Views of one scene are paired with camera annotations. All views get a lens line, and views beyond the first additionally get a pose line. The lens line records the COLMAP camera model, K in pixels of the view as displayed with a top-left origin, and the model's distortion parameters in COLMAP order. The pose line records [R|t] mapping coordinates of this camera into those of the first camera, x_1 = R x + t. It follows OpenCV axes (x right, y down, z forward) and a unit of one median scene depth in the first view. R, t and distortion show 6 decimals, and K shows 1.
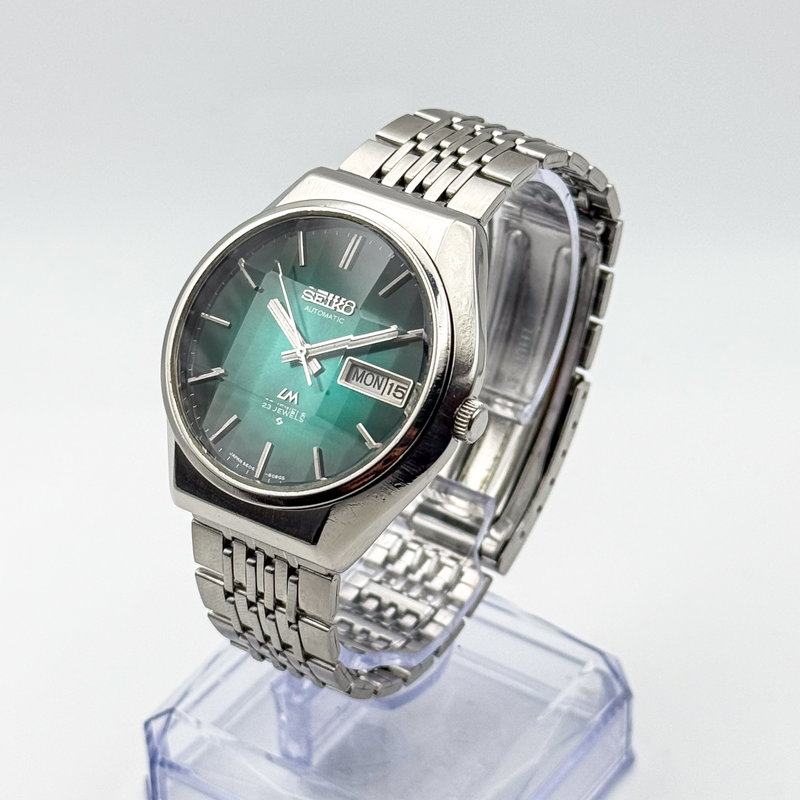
lens RADIAL K [[2307.0, 0, 400.0], [0, 2307.0, 400.0], [0, 0, 1]] dist [0.035112, -1.093086]
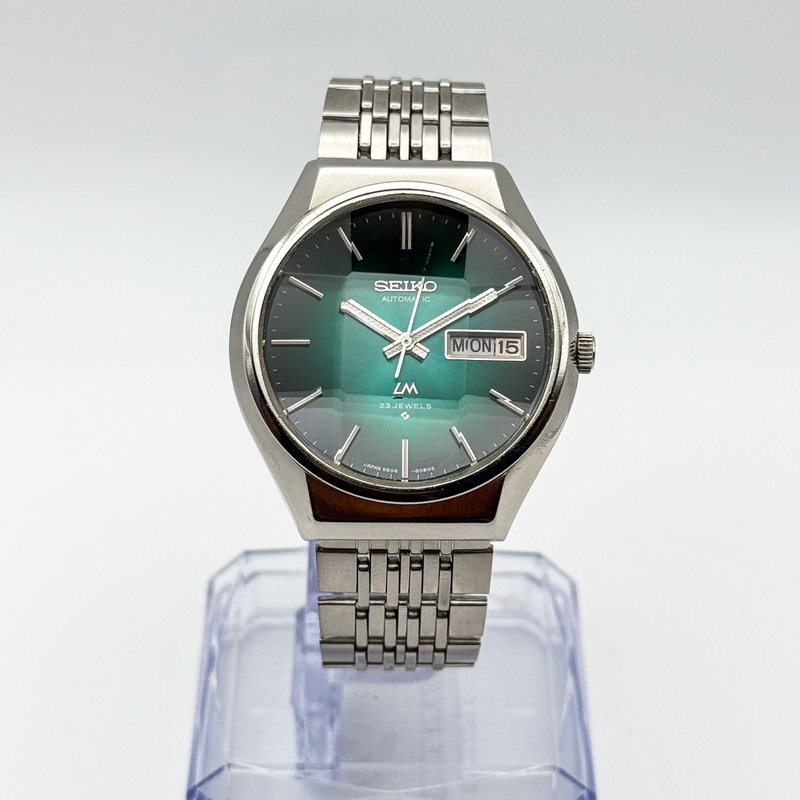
lens RADIAL K [[2307.0, 0, 400.0], [0, 2307.0, 400.0], [0, 0, 1]] dist [0.035112, -1.093086]
pose [[0.844873, -0.322441, 0.426874, -0.465721], [0.311546, 0.945229, 0.097367, -0.092406], [-0.434889, 0.050728, 0.899054, 0.124740]]
